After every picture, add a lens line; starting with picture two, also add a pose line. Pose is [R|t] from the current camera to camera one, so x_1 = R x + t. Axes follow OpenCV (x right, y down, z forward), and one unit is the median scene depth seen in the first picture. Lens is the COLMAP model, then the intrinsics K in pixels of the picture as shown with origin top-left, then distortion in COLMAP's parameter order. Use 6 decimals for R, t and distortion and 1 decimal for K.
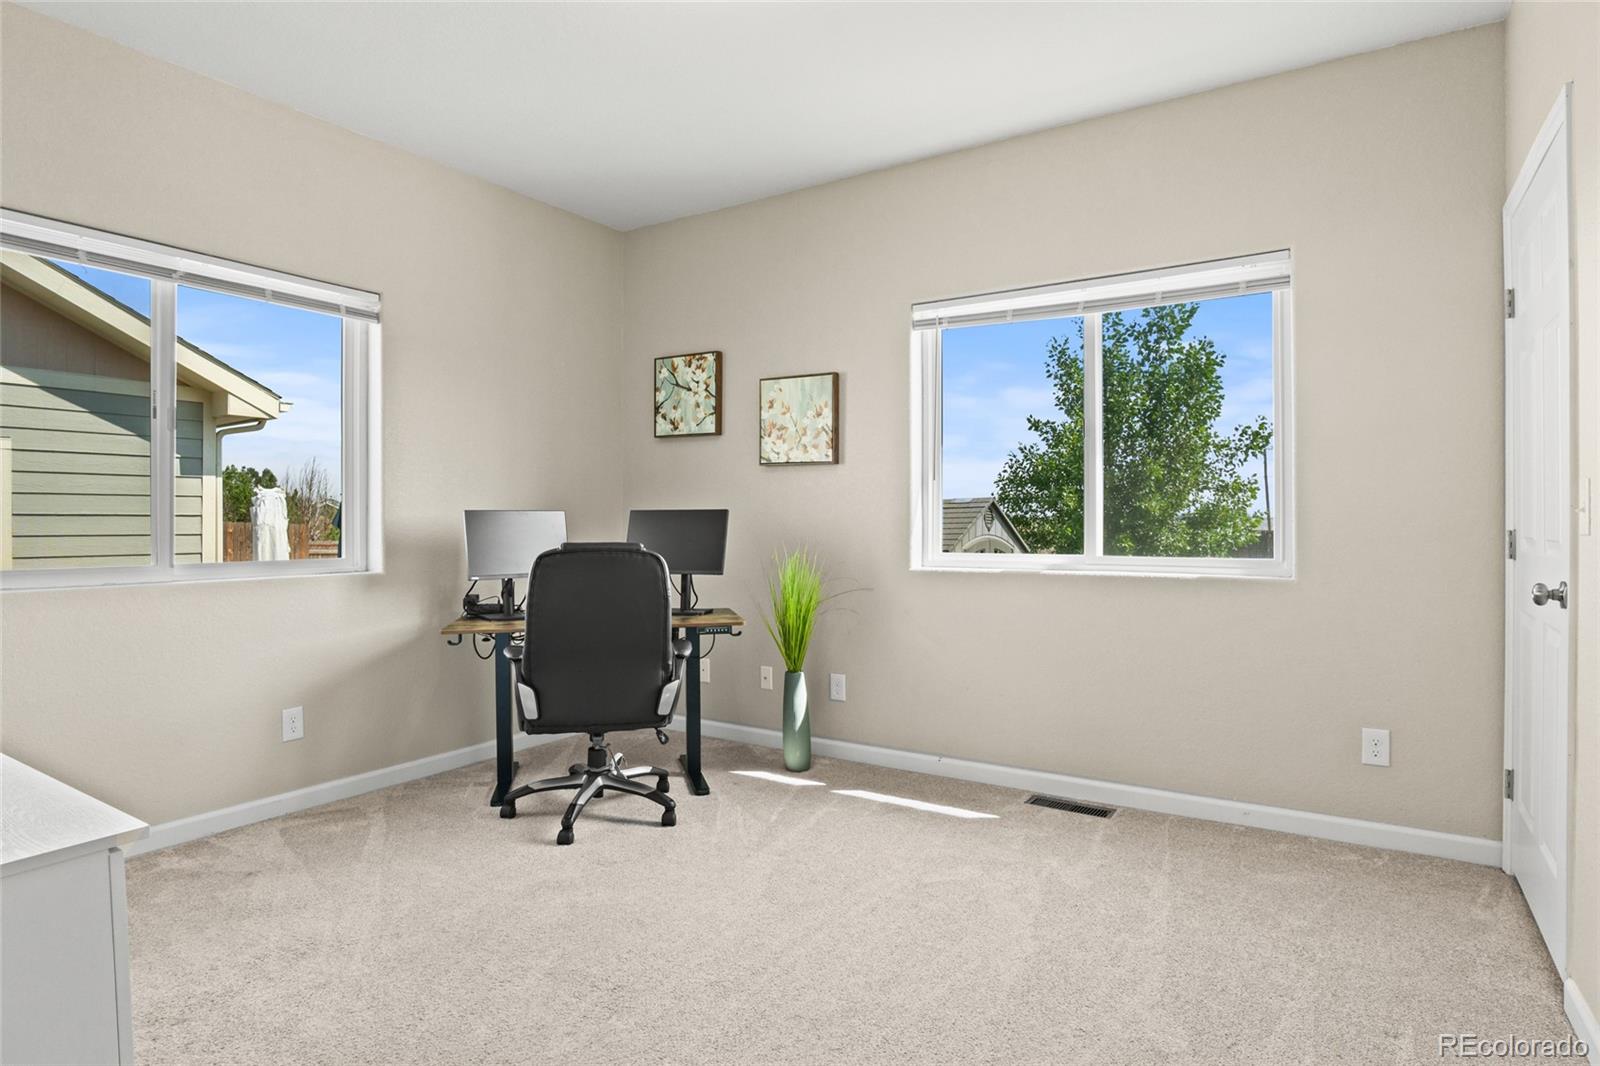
lens RADIAL K [[877.3, 0, 812.7], [0, 877.3, 537.3], [0, 0, 1]] dist [-0.030621, 0.008775]
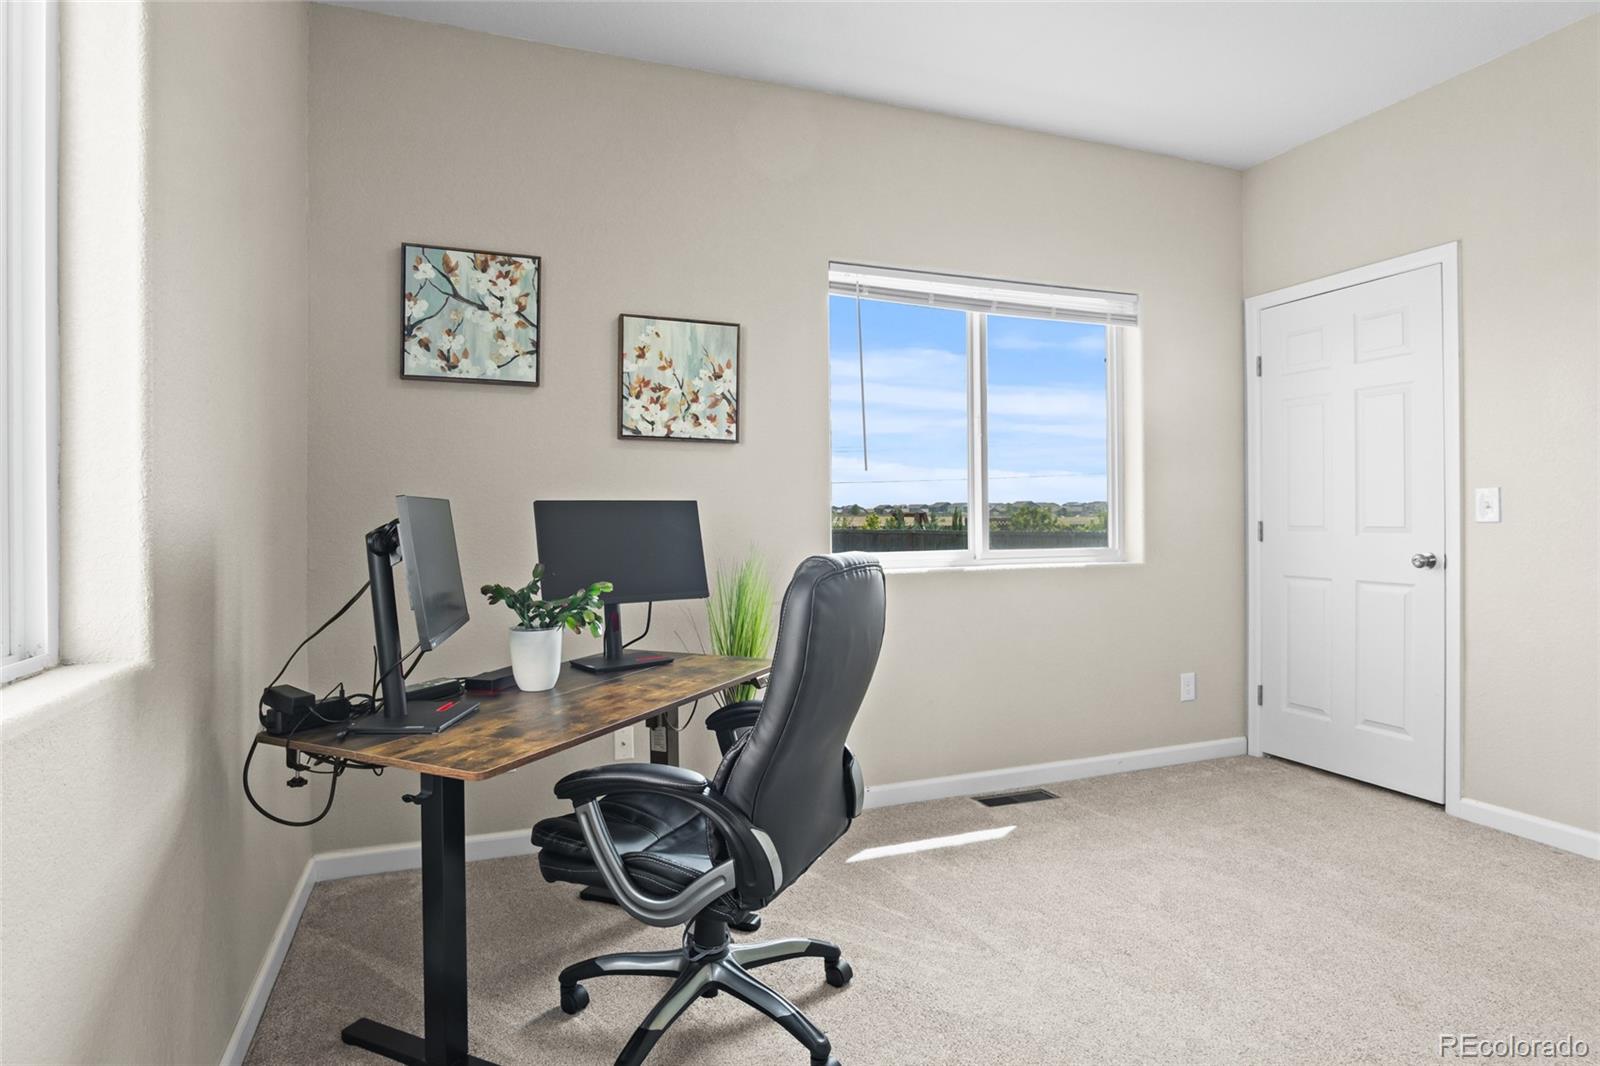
lens RADIAL K [[877.3, 0, 804.0], [0, 877.3, 522.6], [0, 0, 1]] dist [-0.030621, 0.008775]
pose [[0.591614, -0.009807, 0.806162, -0.539490], [0.019653, 0.999804, -0.002260, -0.011131], [-0.805982, 0.017180, 0.591691, 0.482533]]
